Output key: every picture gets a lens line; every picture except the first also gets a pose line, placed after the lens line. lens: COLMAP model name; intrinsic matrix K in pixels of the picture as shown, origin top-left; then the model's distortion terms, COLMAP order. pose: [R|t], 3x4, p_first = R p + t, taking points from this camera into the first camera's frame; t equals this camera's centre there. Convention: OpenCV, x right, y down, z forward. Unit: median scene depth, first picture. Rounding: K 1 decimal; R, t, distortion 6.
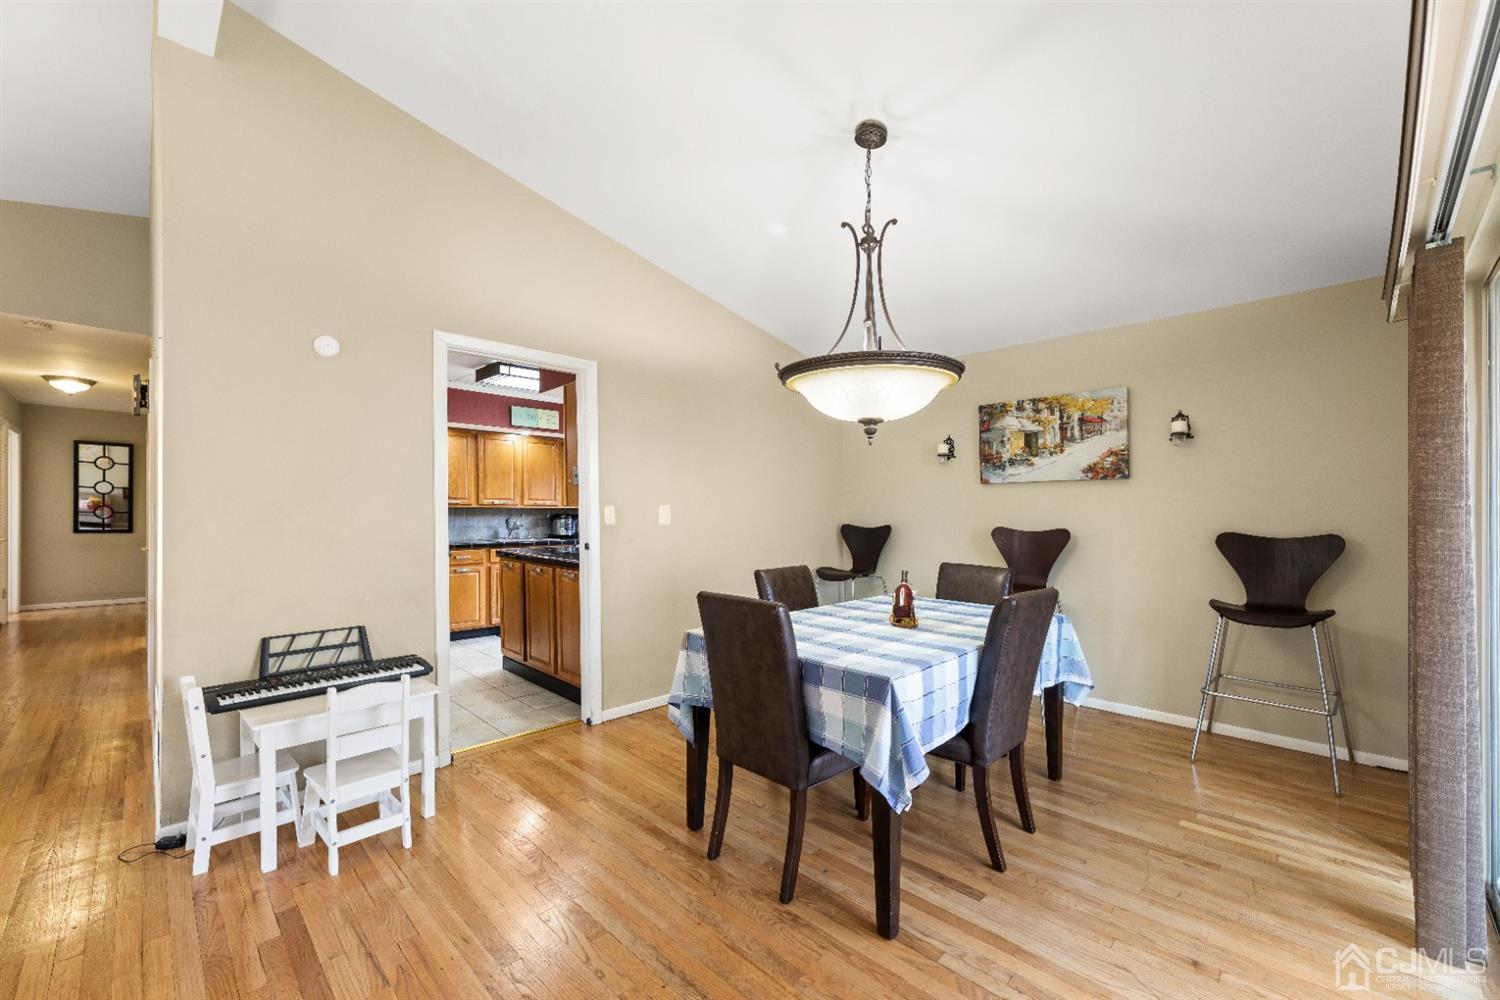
lens RADIAL K [[607.7, 0, 748.7], [0, 607.7, 509.4], [0, 0, 1]] dist [0.000216, 0.000849]
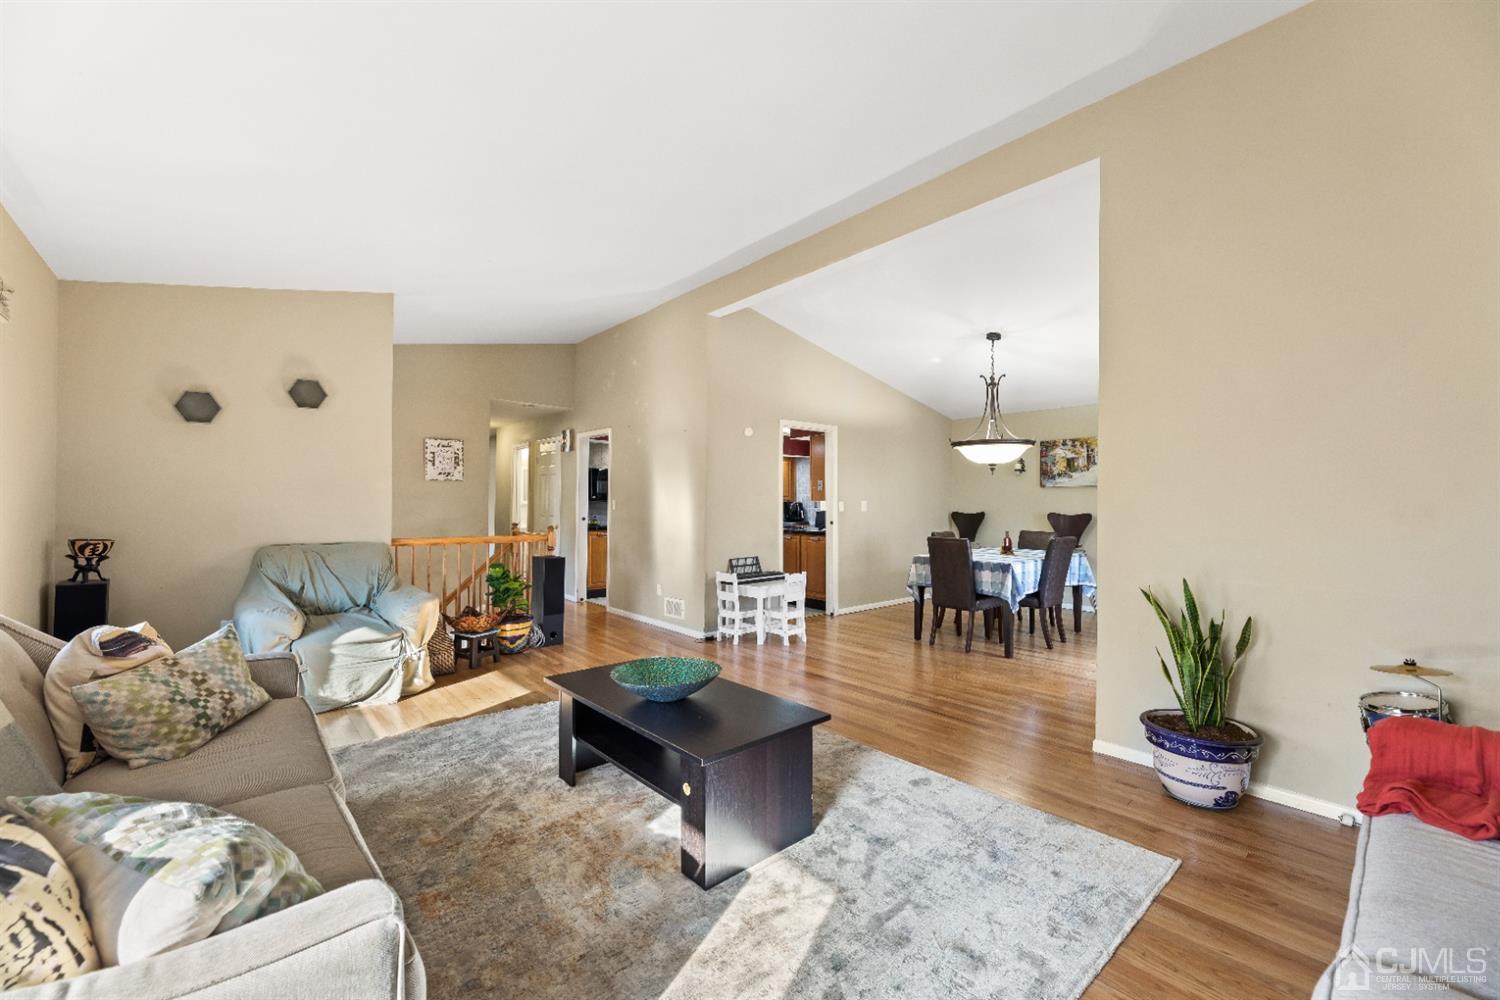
lens RADIAL K [[607.7, 0, 760.5], [0, 607.7, 513.7], [0, 0, 1]] dist [0.000216, 0.000849]
pose [[0.998327, -0.002322, -0.057770, -0.462046], [0.003752, 0.999689, 0.024663, -0.019408], [0.057695, -0.024839, 0.998025, -1.135947]]
